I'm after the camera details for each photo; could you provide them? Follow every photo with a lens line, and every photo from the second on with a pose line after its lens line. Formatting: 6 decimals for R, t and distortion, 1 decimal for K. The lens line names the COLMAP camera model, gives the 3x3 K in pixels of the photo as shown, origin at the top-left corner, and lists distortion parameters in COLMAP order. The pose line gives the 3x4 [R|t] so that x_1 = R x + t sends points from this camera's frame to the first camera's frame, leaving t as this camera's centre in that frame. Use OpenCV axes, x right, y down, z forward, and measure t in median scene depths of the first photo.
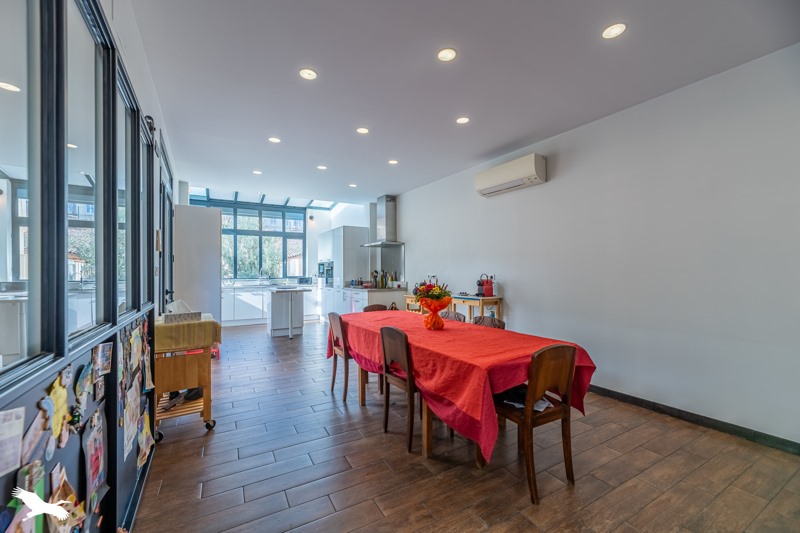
lens RADIAL K [[327.9, 0, 398.2], [0, 327.9, 268.9], [0, 0, 1]] dist [0.002703, 0.000076]
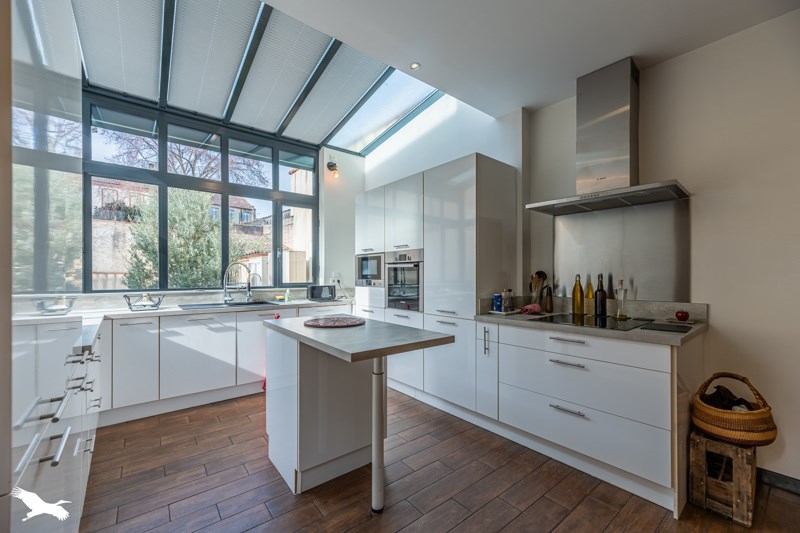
lens RADIAL K [[327.9, 0, 401.0], [0, 327.9, 271.8], [0, 0, 1]] dist [0.002703, 0.000076]
pose [[0.986726, 0.002365, 0.162378, -0.251535], [-0.002778, 0.999993, 0.002315, 0.004328], [-0.162371, -0.002736, 0.986726, 0.510150]]
